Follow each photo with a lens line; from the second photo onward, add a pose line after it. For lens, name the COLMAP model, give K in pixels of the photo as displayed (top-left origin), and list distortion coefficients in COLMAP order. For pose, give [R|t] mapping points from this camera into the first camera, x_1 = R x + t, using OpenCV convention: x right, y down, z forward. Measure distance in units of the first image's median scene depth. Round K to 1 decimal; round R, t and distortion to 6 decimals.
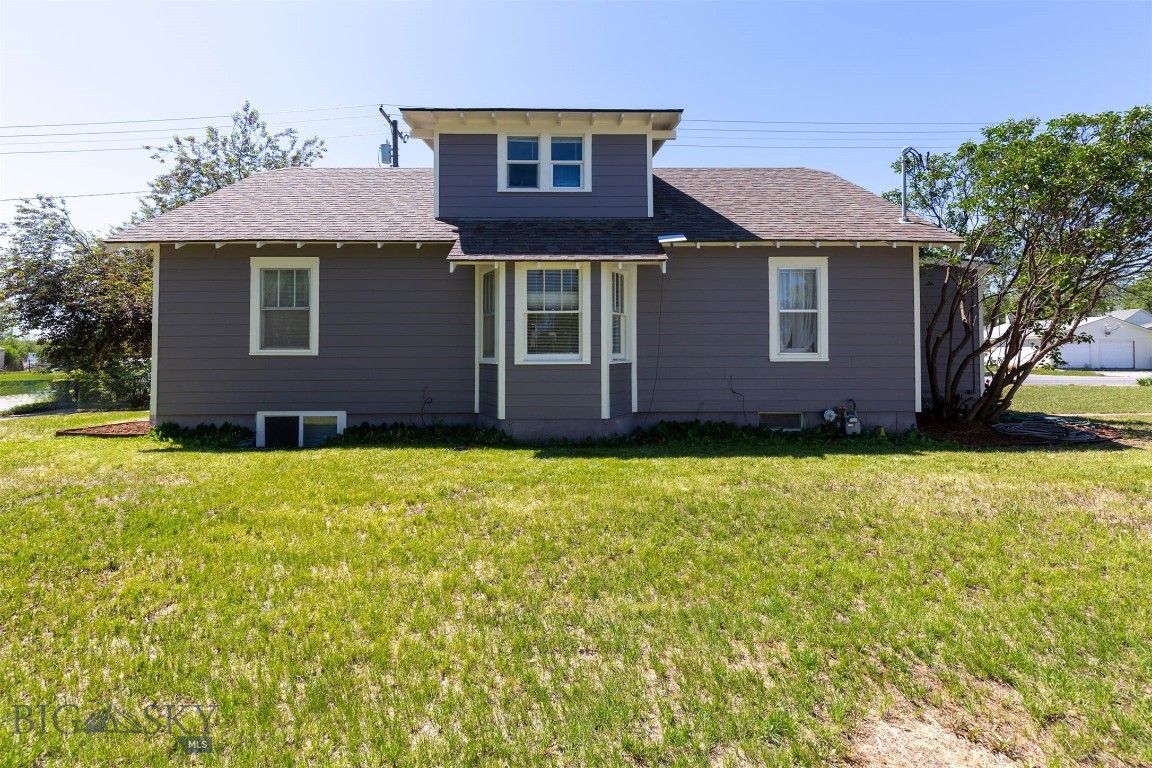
lens RADIAL K [[520.4, 0, 576.6], [0, 520.4, 346.3], [0, 0, 1]] dist [-0.001200, -0.000113]
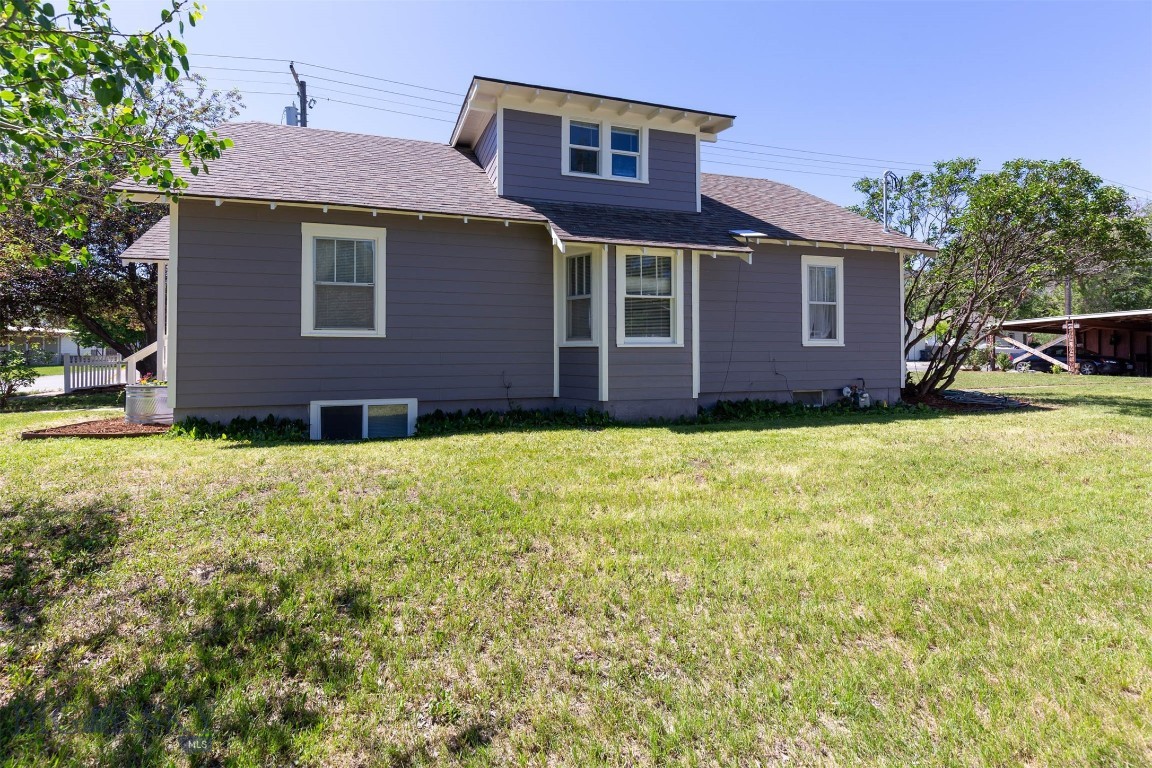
lens RADIAL K [[520.4, 0, 576.6], [0, 520.4, 346.3], [0, 0, 1]] dist [-0.001200, -0.000113]
pose [[0.959095, 0.004659, 0.283047, -0.433124], [-0.006783, 0.999956, 0.006525, 0.024928], [-0.283004, -0.008178, 0.959084, 0.039904]]
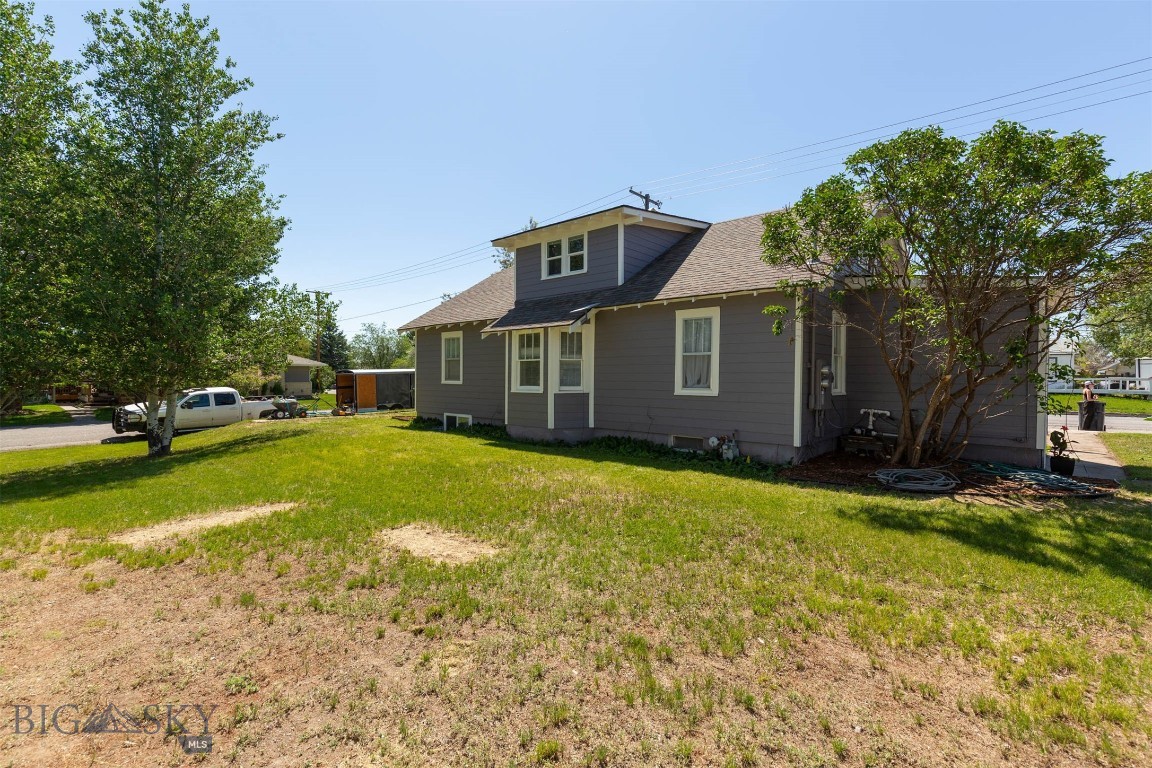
lens RADIAL K [[512.8, 0, 577.5], [0, 512.8, 369.5], [0, 0, 1]] dist [0.000117, 0.000461]
pose [[0.733855, -0.003209, -0.679298, 1.038496], [0.008971, 0.999947, 0.004967, -0.039269], [0.679247, -0.009739, 0.733846, -0.058852]]
